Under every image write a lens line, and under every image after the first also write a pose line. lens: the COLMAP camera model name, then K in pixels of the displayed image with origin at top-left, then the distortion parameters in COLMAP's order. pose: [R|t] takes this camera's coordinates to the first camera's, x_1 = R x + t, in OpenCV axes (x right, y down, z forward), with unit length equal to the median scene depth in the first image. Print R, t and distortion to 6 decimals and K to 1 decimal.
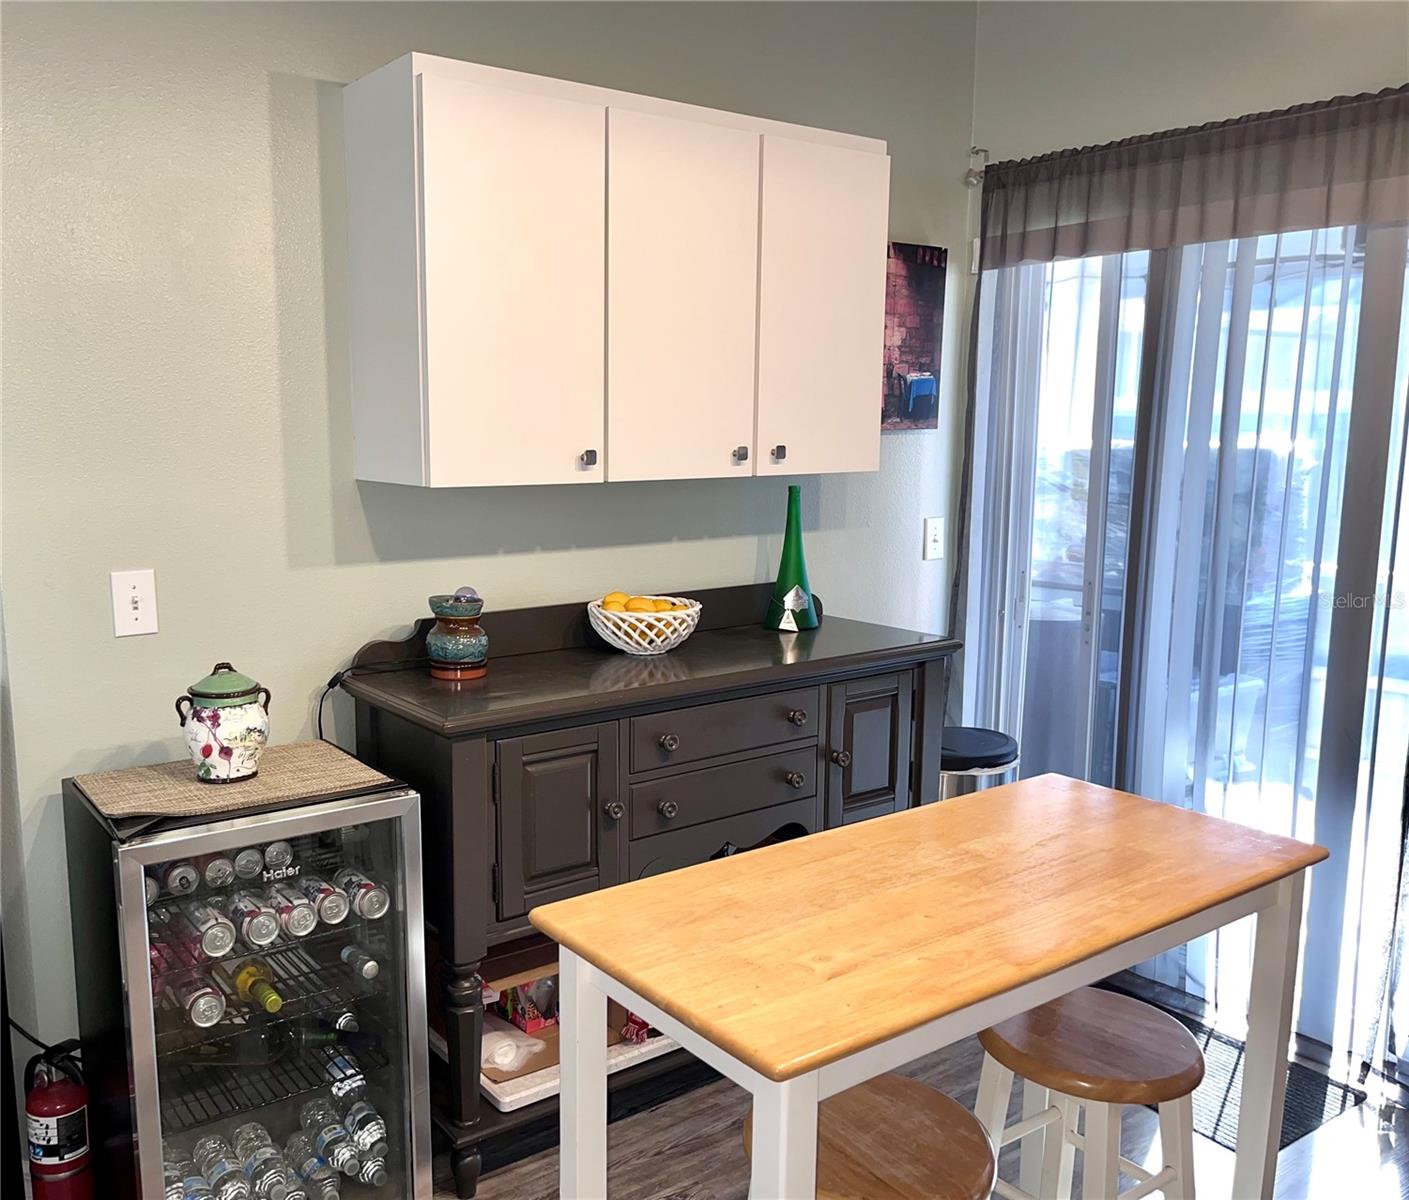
lens RADIAL K [[1273.6, 0, 702.4], [0, 1273.6, 605.1], [0, 0, 1]] dist [0.000459, 0.000190]
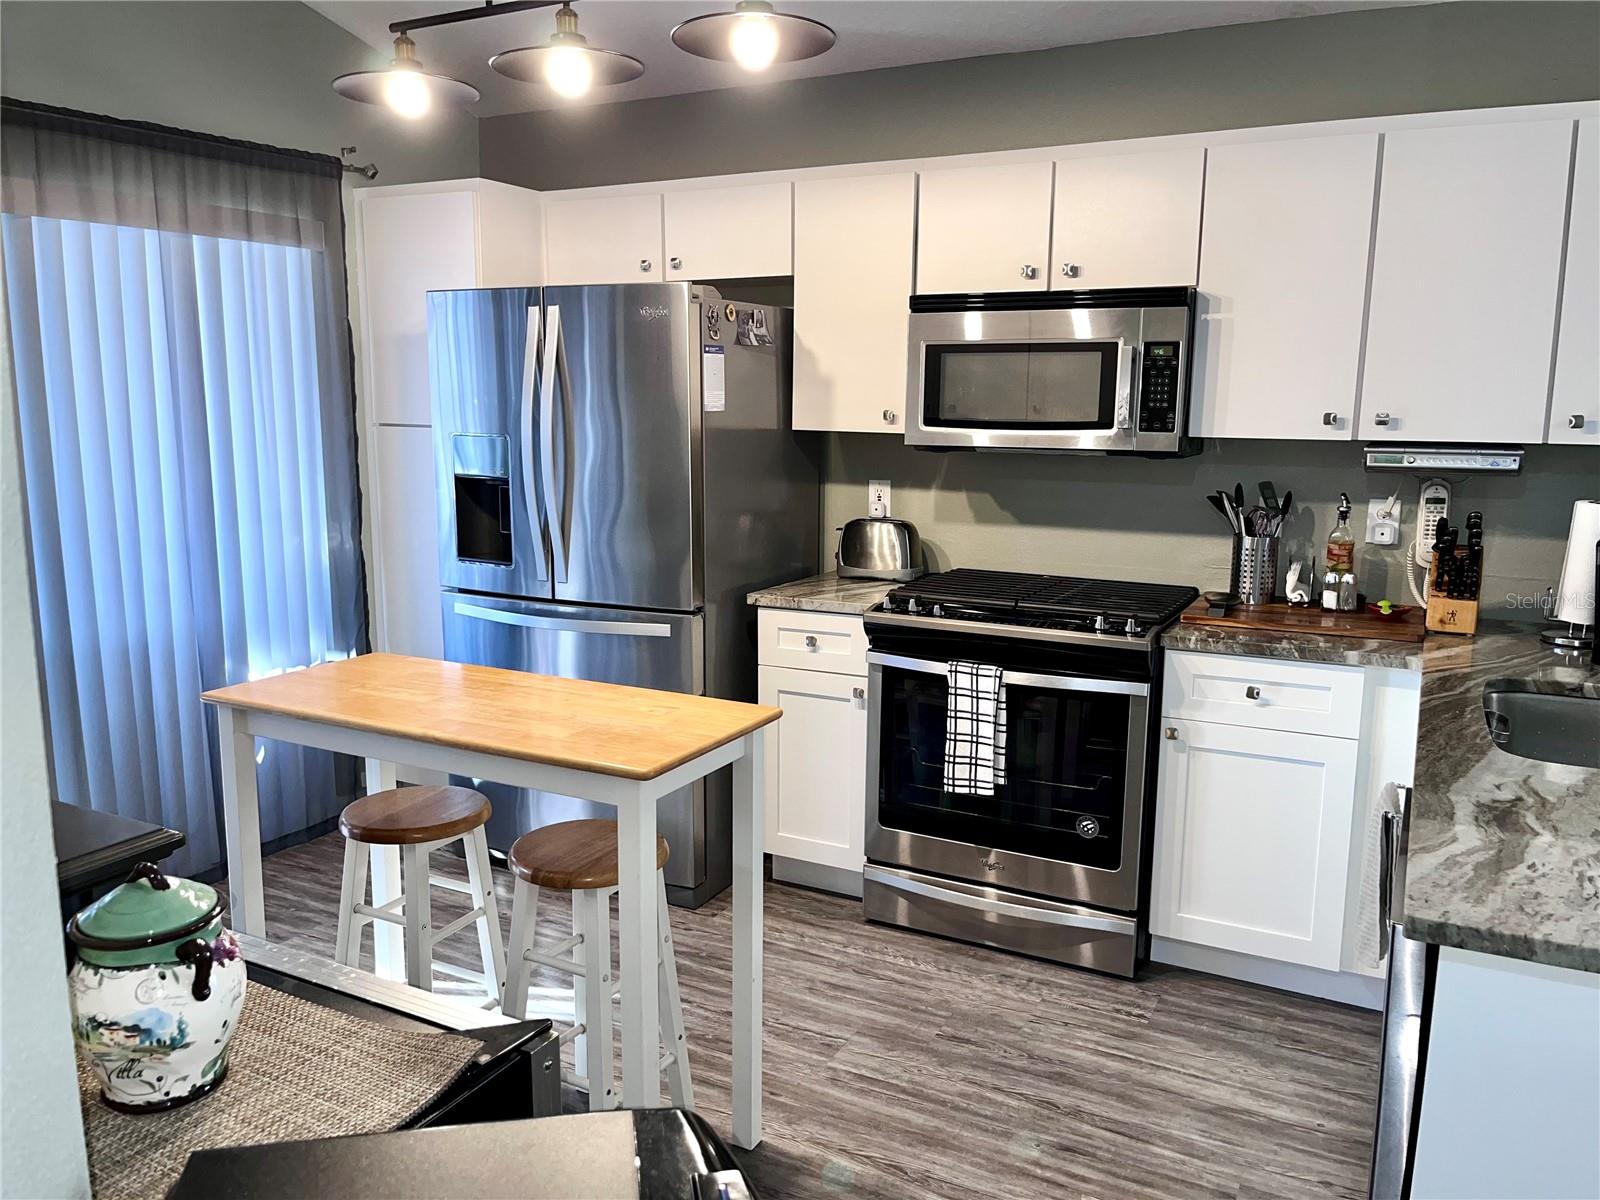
lens RADIAL K [[1215.4, 0, 808.8], [0, 1215.4, 604.1], [0, 0, 1]] dist [0.045809, -0.060063]
pose [[-0.421141, -0.168184, 0.891266, -1.245306], [0.126128, 0.962250, 0.241177, -0.188459], [-0.898183, 0.213983, -0.384030, 1.277993]]
